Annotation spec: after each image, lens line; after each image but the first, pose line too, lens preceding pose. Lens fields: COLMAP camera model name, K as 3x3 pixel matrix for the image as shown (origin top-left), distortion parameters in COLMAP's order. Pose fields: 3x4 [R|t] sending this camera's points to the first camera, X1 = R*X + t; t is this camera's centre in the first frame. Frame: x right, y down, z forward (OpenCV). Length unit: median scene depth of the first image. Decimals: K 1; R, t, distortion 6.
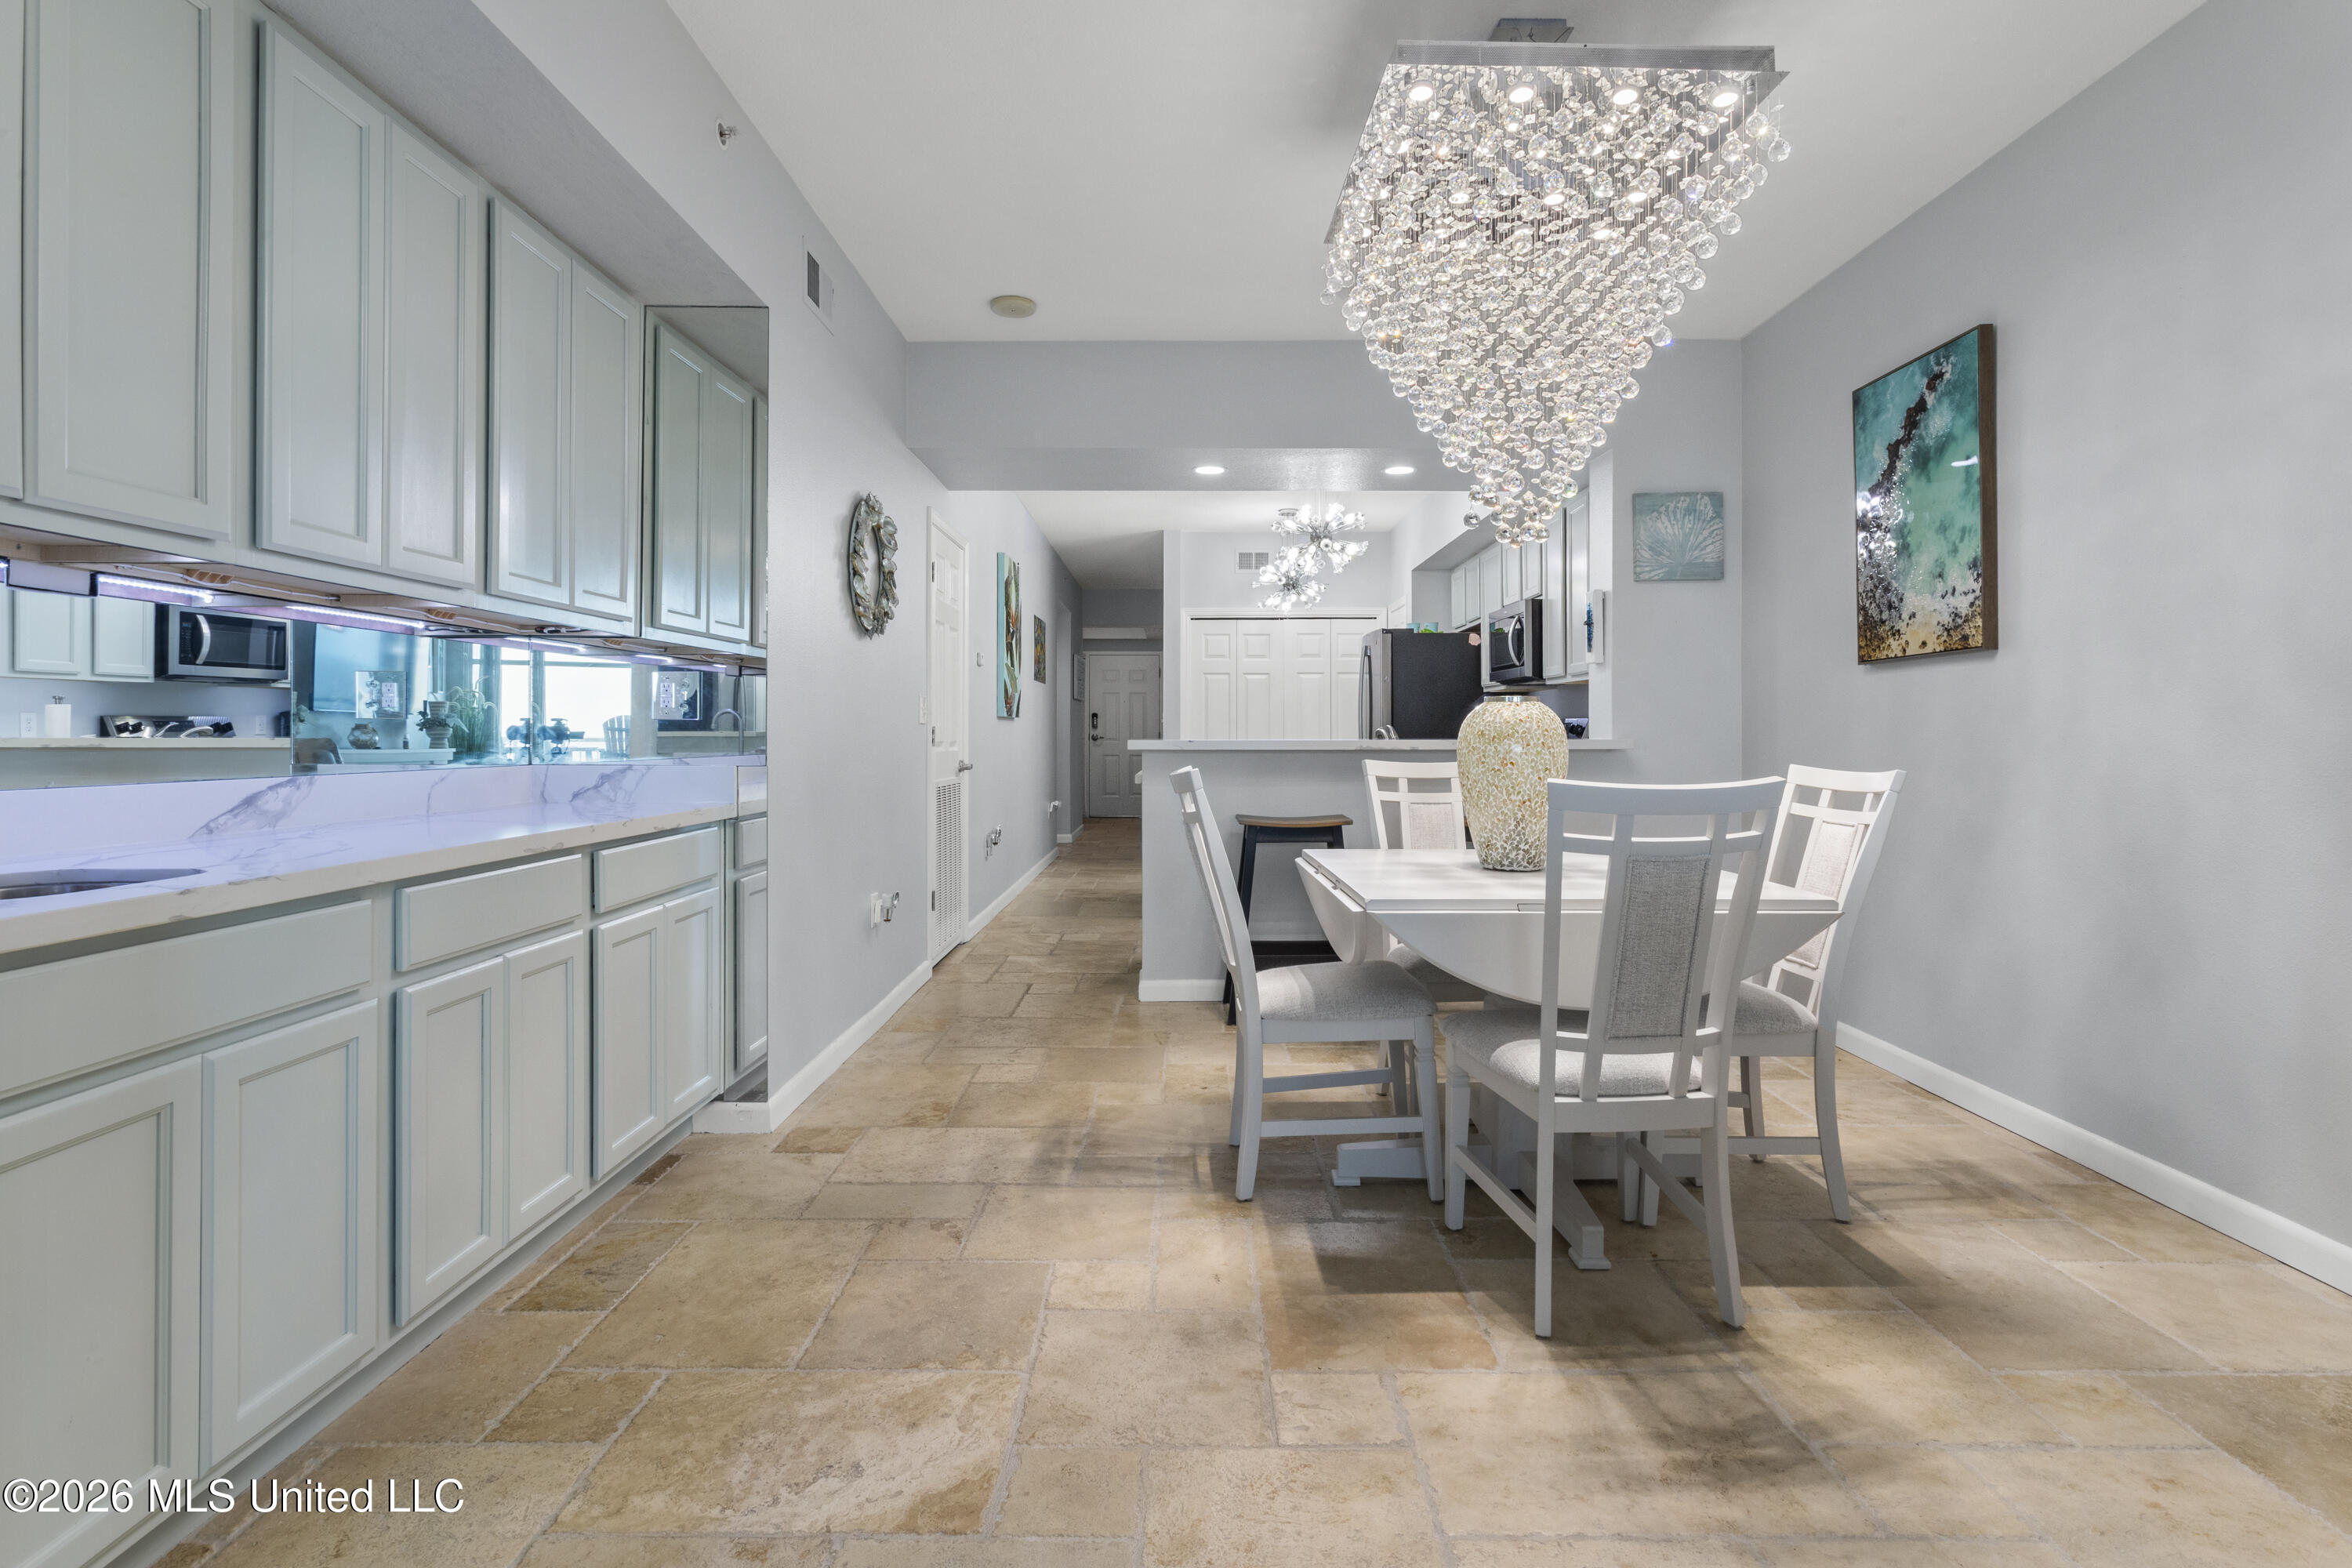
lens RADIAL K [[1152.0, 0, 1178.8], [0, 1152.0, 725.5], [0, 0, 1]] dist [0.012640, 0.000638]
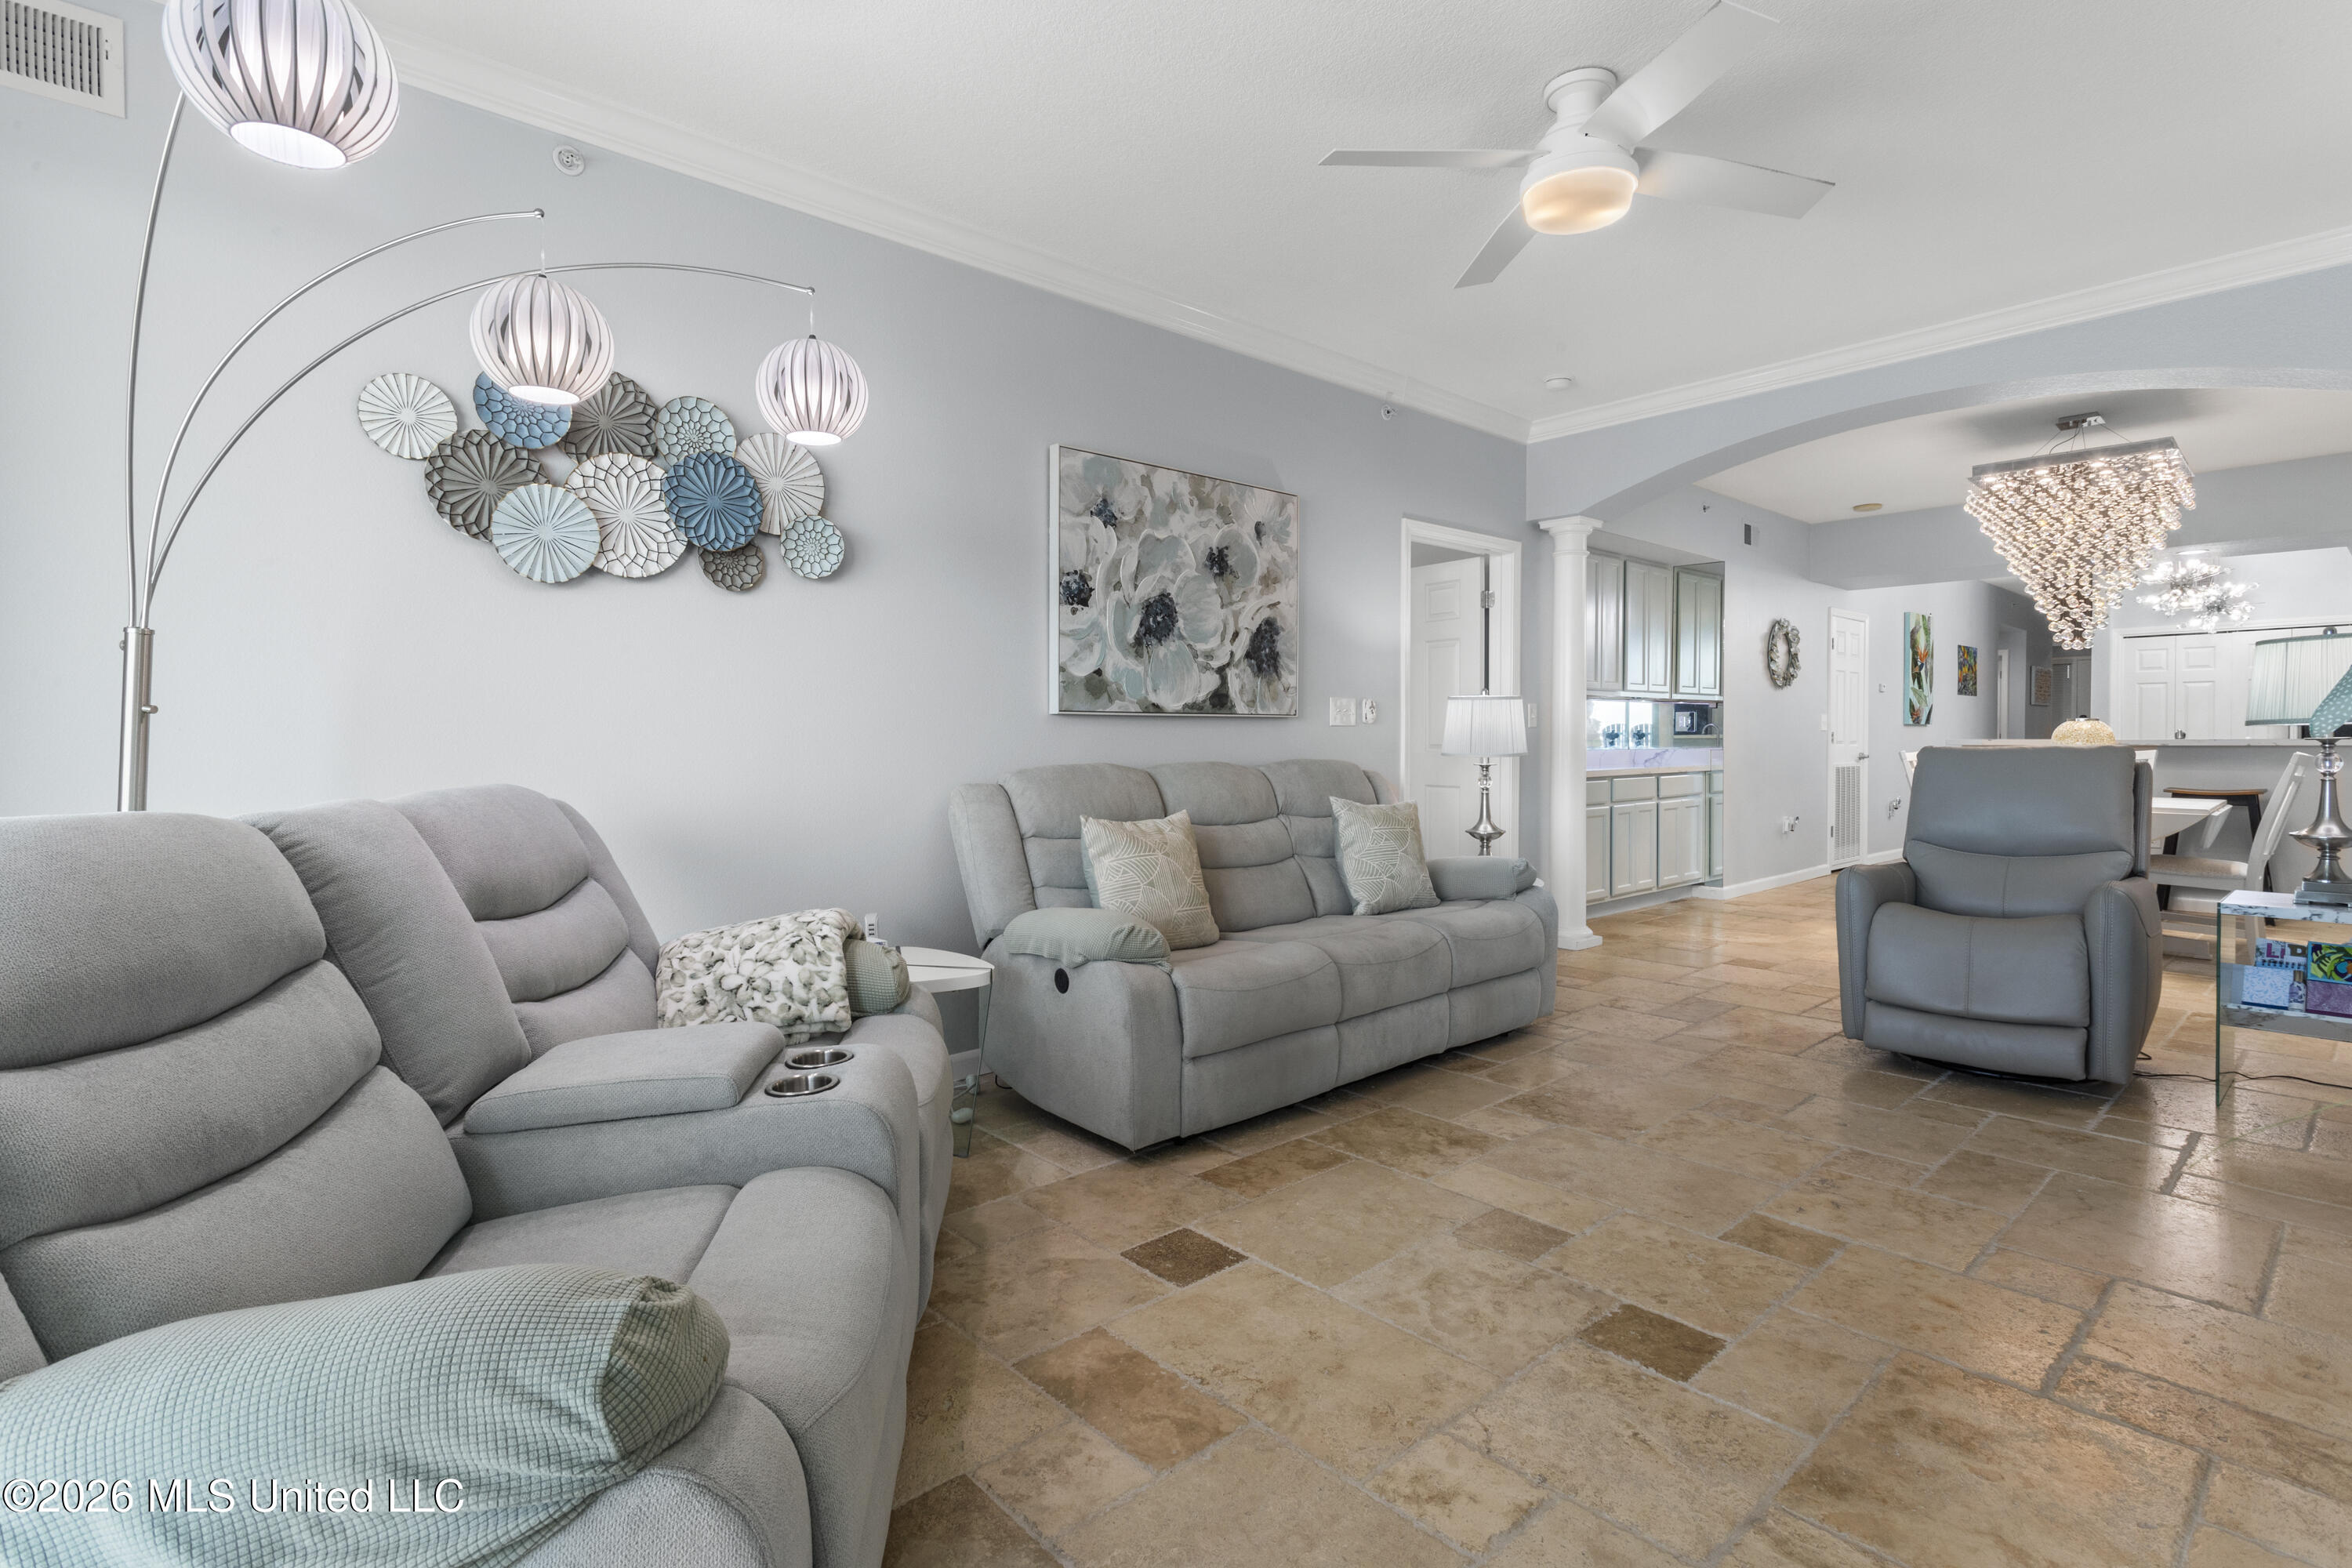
lens RADIAL K [[1125.1, 0, 1171.2], [0, 1125.1, 760.7], [0, 0, 1]] dist [0.002069, 0.001374]
pose [[0.669560, 0.013853, -0.742629, 0.543327], [0.008452, 0.999619, 0.026267, -0.012794], [0.742710, -0.023864, 0.669188, -1.258686]]
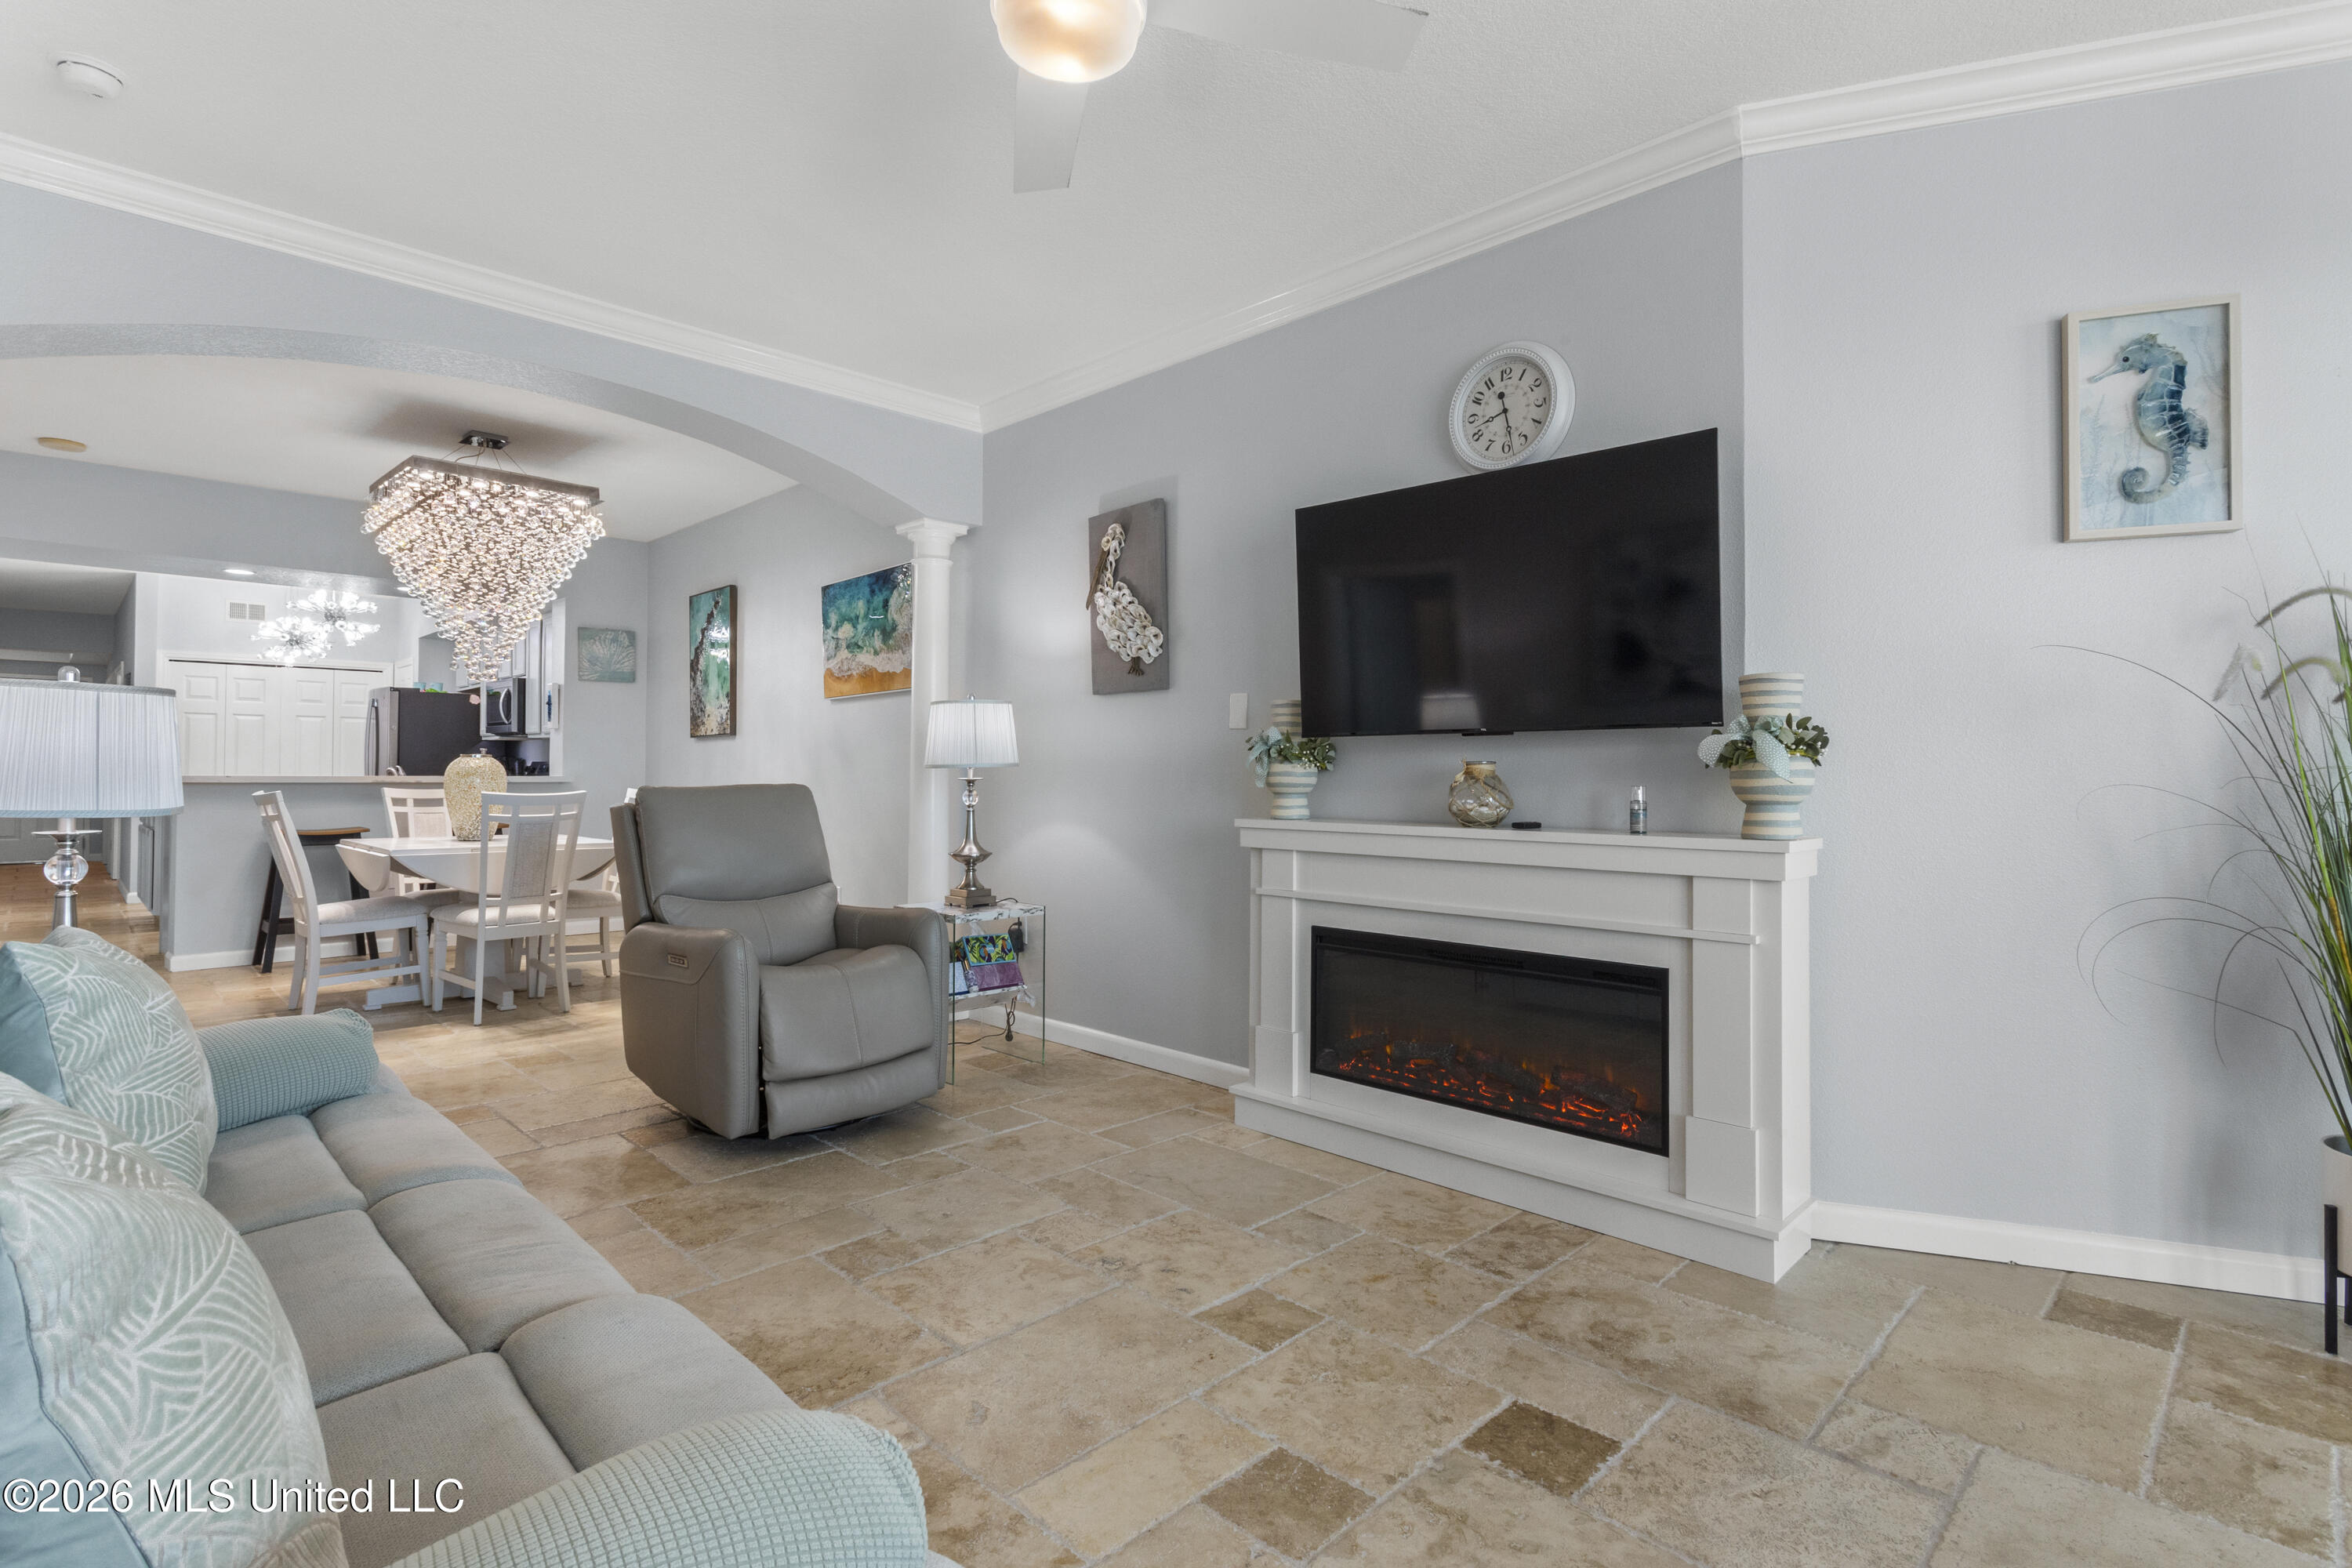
lens RADIAL K [[1132.7, 0, 1175.5], [0, 1132.7, 764.4], [0, 0, 1]] dist [-0.000633, 0.000806]
pose [[0.703958, 0.012961, 0.710123, -0.192720], [-0.013125, 0.999900, -0.005238, -0.010505], [-0.710120, -0.005633, 0.704058, -0.953447]]
